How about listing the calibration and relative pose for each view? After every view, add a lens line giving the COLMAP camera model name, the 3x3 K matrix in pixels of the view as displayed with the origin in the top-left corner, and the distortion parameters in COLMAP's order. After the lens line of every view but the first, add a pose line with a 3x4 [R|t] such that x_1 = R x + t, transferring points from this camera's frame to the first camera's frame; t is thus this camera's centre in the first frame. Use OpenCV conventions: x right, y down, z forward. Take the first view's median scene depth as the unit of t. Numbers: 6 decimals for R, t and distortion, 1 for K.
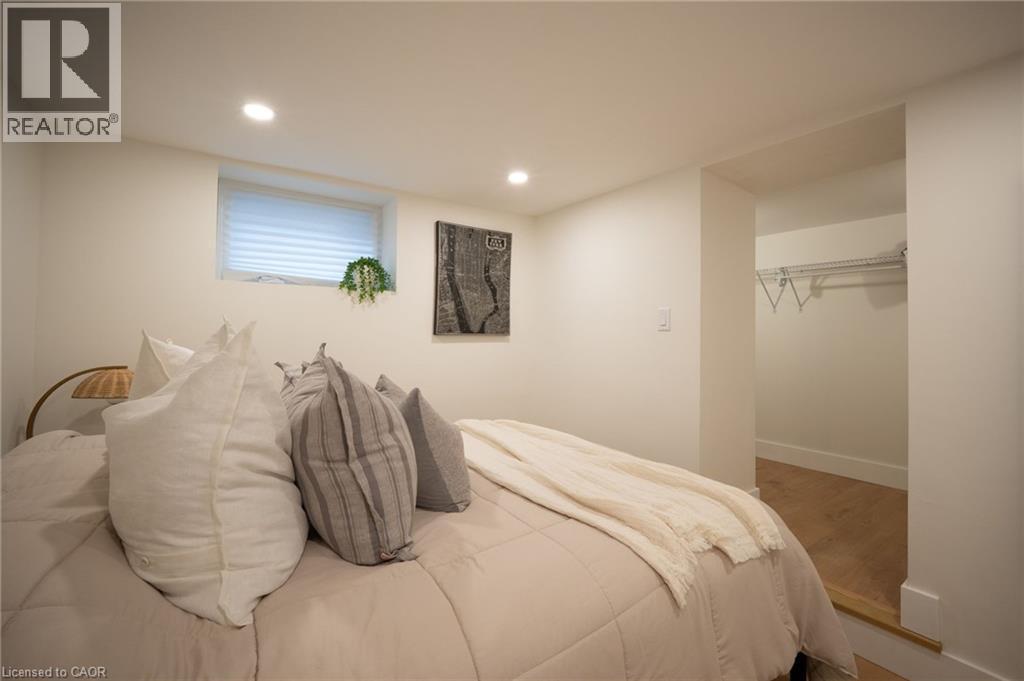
lens RADIAL K [[423.8, 0, 533.2], [0, 423.8, 339.1], [0, 0, 1]] dist [-0.020381, 0.000132]
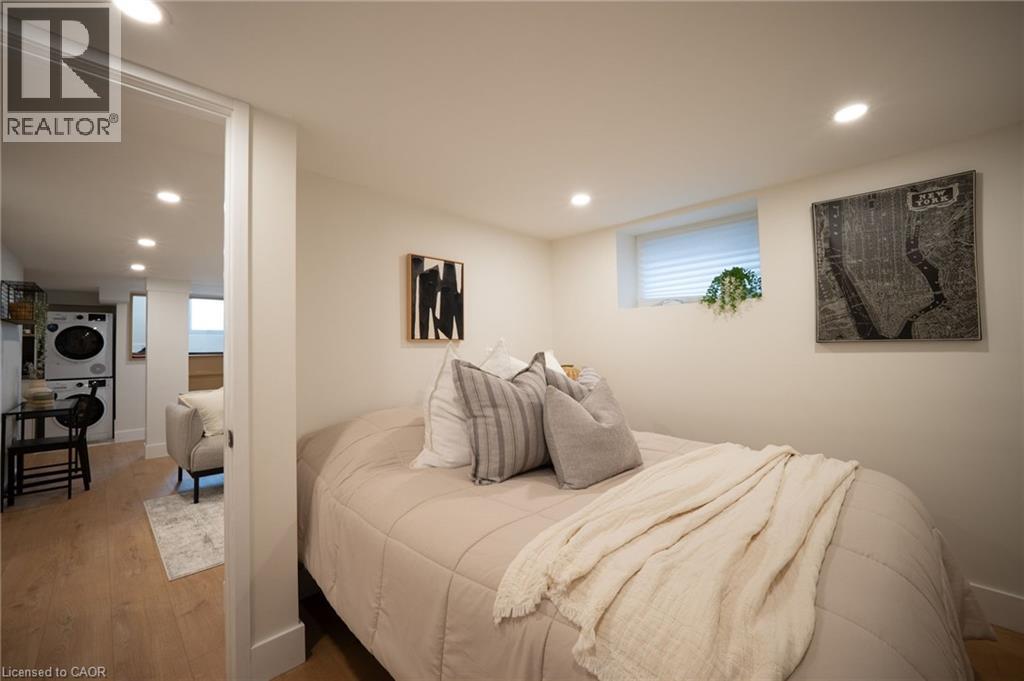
lens RADIAL K [[423.8, 0, 533.2], [0, 423.8, 339.1], [0, 0, 1]] dist [-0.020381, 0.000132]
pose [[0.169647, -0.029065, -0.985076, 0.459858], [0.005913, 0.999577, -0.028474, 0.002443], [0.985487, -0.000994, 0.169747, 0.316576]]
